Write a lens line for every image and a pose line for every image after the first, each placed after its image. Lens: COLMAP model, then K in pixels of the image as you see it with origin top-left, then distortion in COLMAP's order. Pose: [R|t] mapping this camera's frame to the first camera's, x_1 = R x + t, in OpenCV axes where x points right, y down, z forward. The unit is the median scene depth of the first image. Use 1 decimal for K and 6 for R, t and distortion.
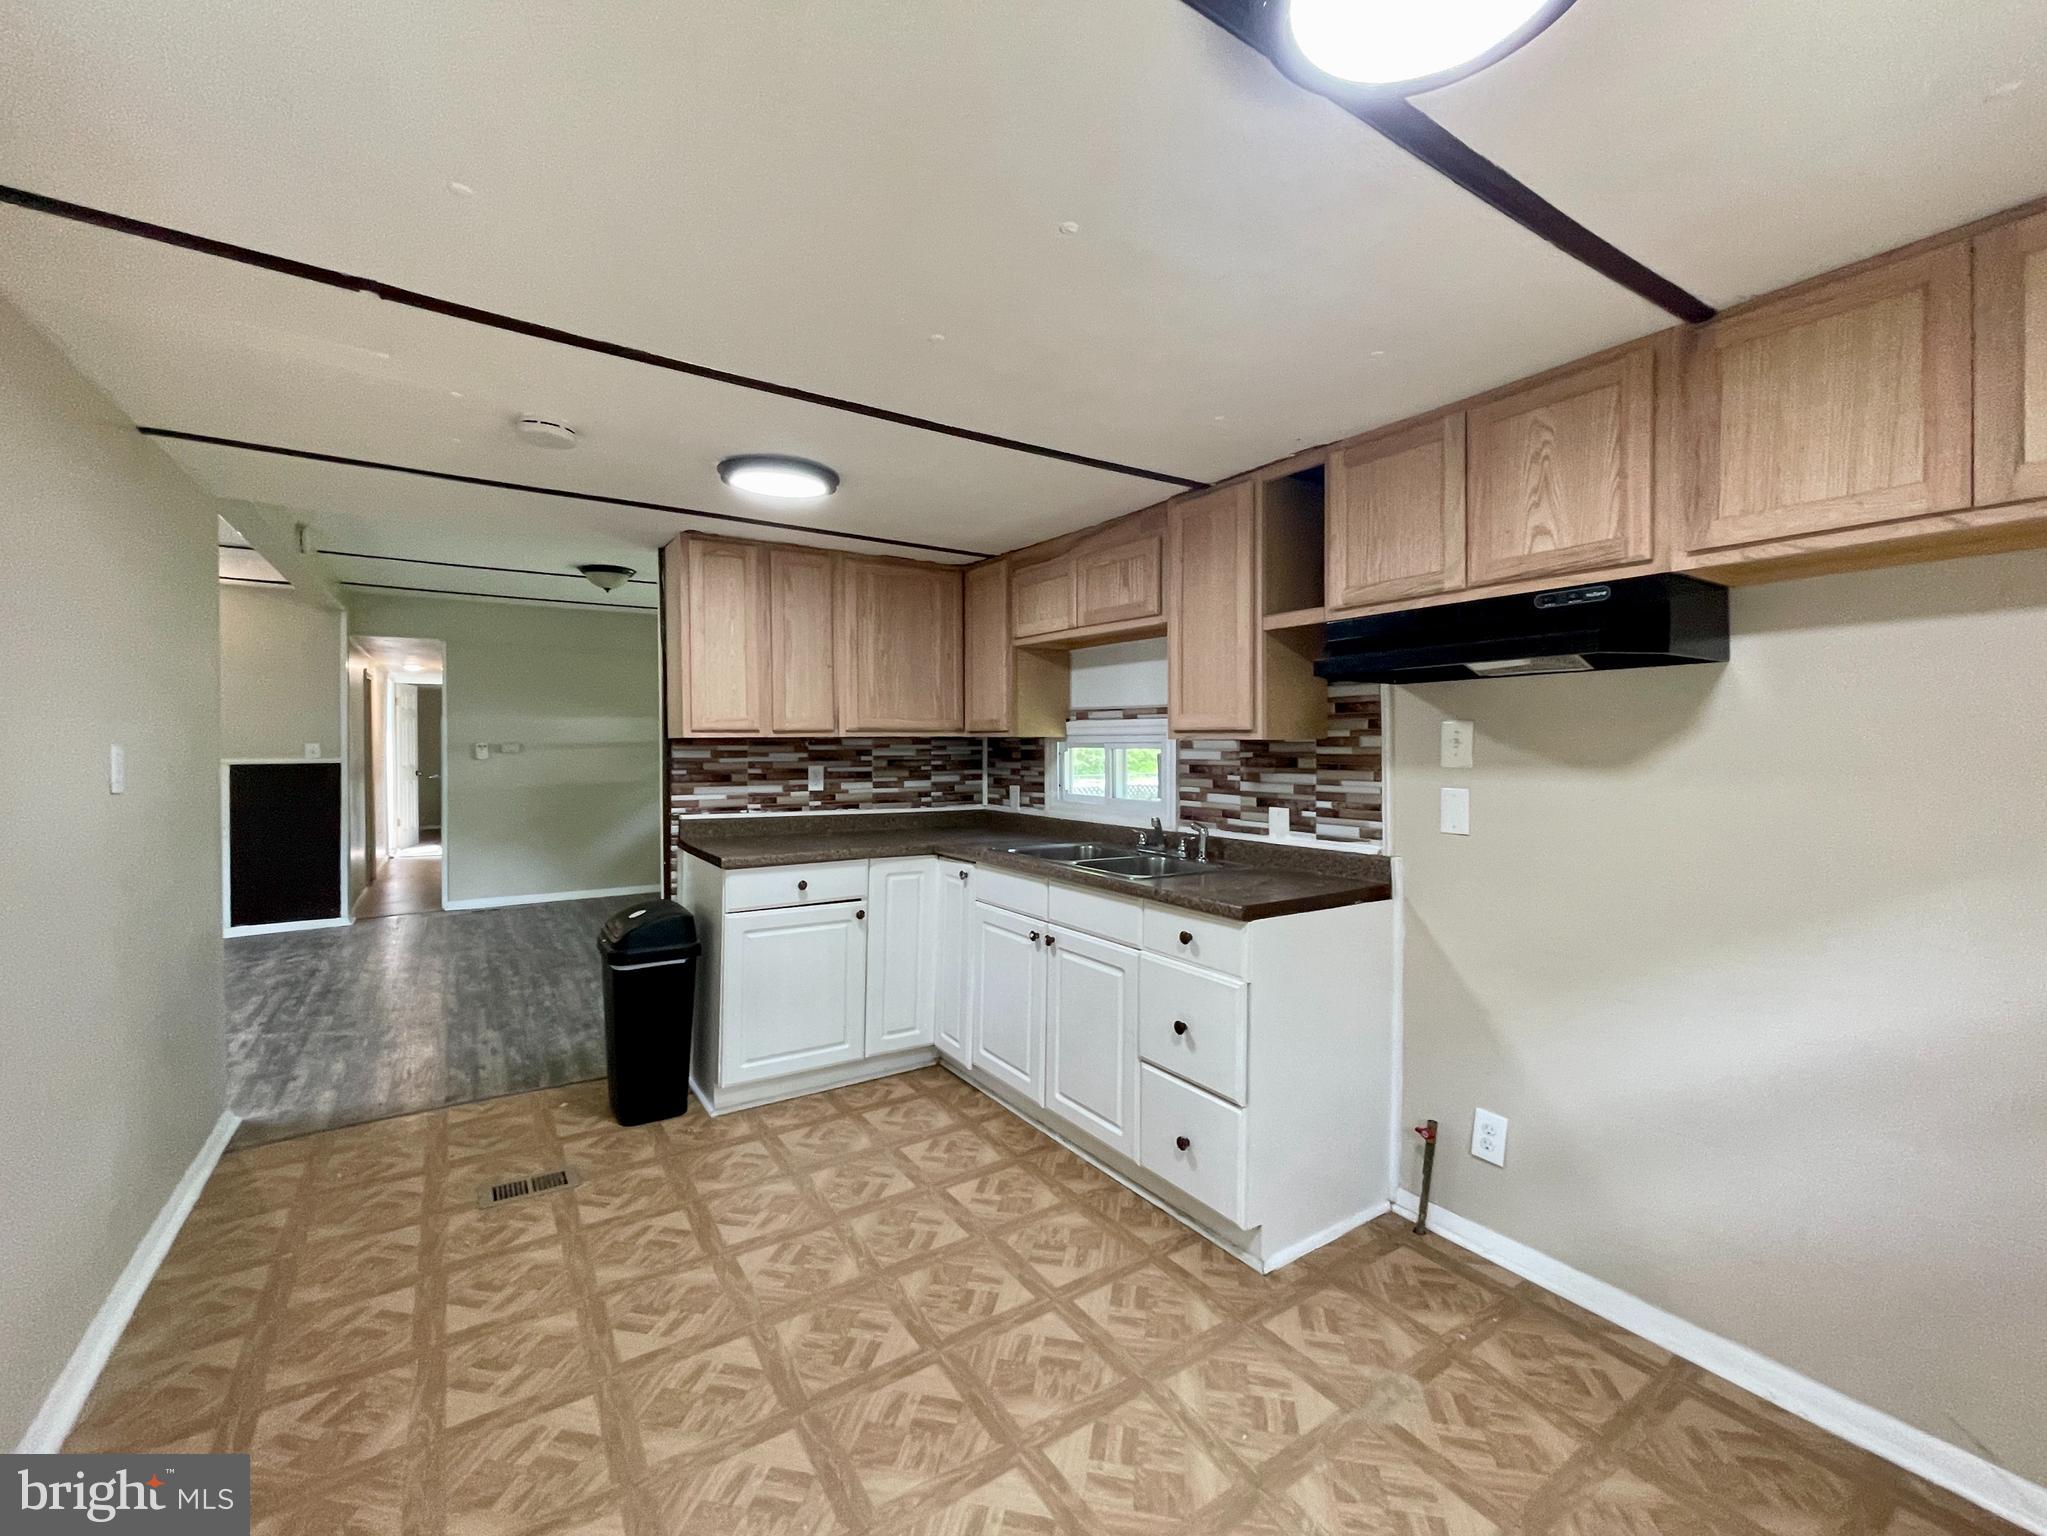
lens RADIAL K [[842.4, 0, 1014.6], [0, 842.4, 759.2], [0, 0, 1]] dist [-0.000760, -0.000313]
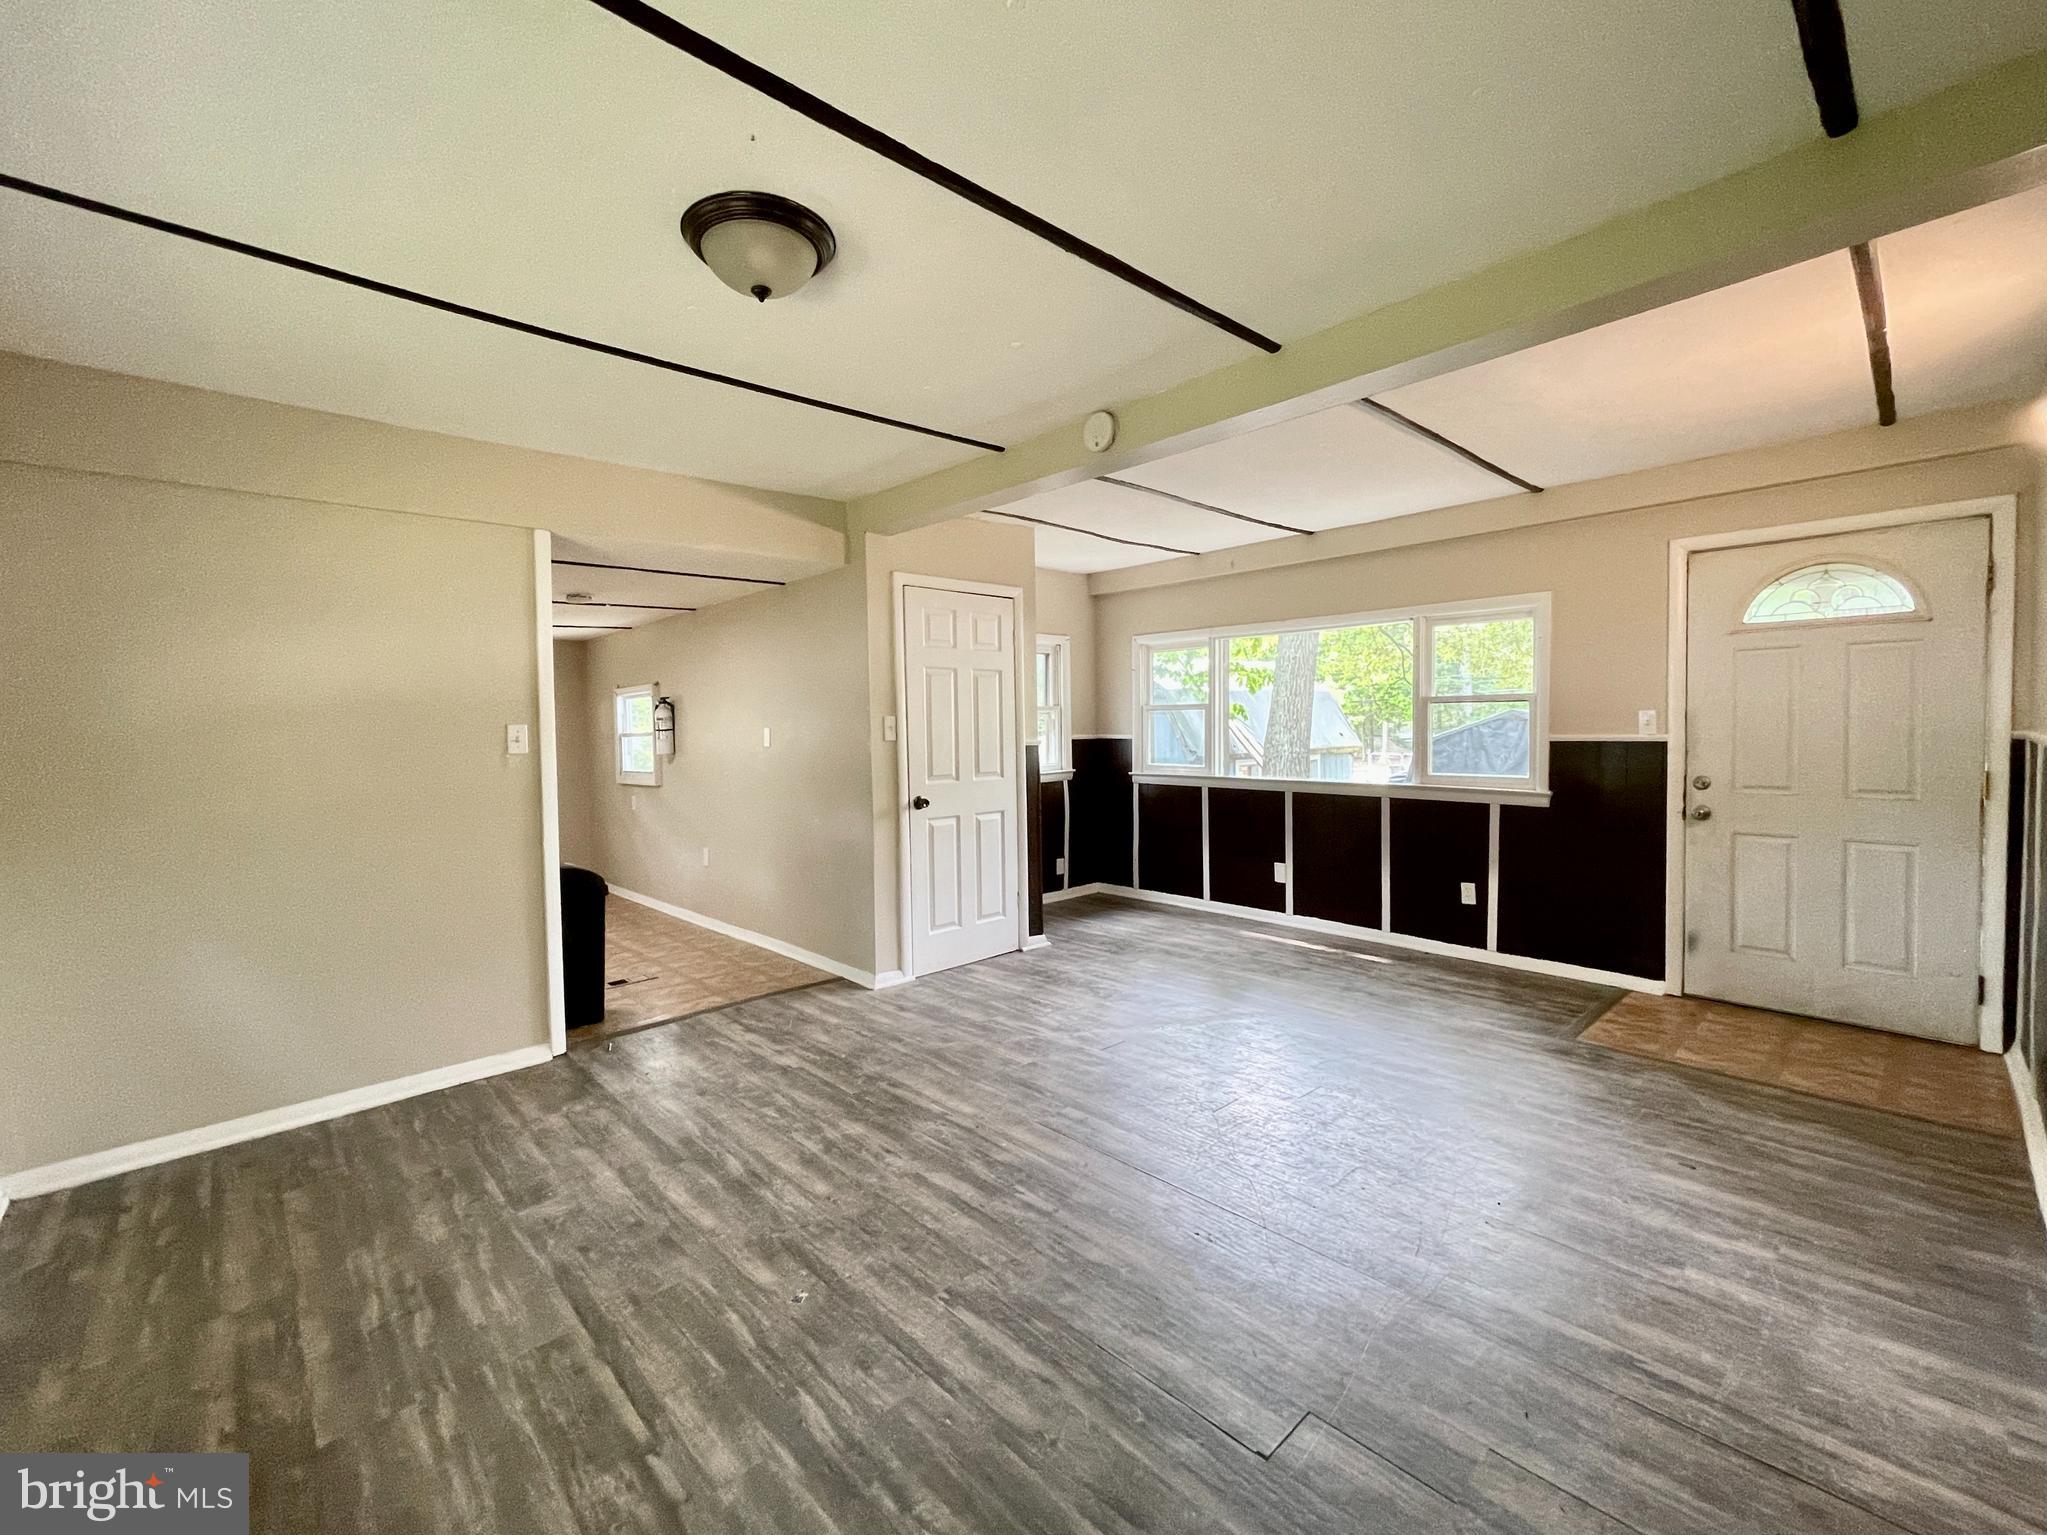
lens RADIAL K [[864.1, 0, 1023.5], [0, 864.1, 767.5], [0, 0, 1]] dist [-0.000226, -0.000027]
pose [[-0.986386, 0.025368, -0.162476, -1.007688], [0.015015, 0.997796, 0.064632, -0.035860], [0.163758, 0.061312, -0.984593, 2.624978]]
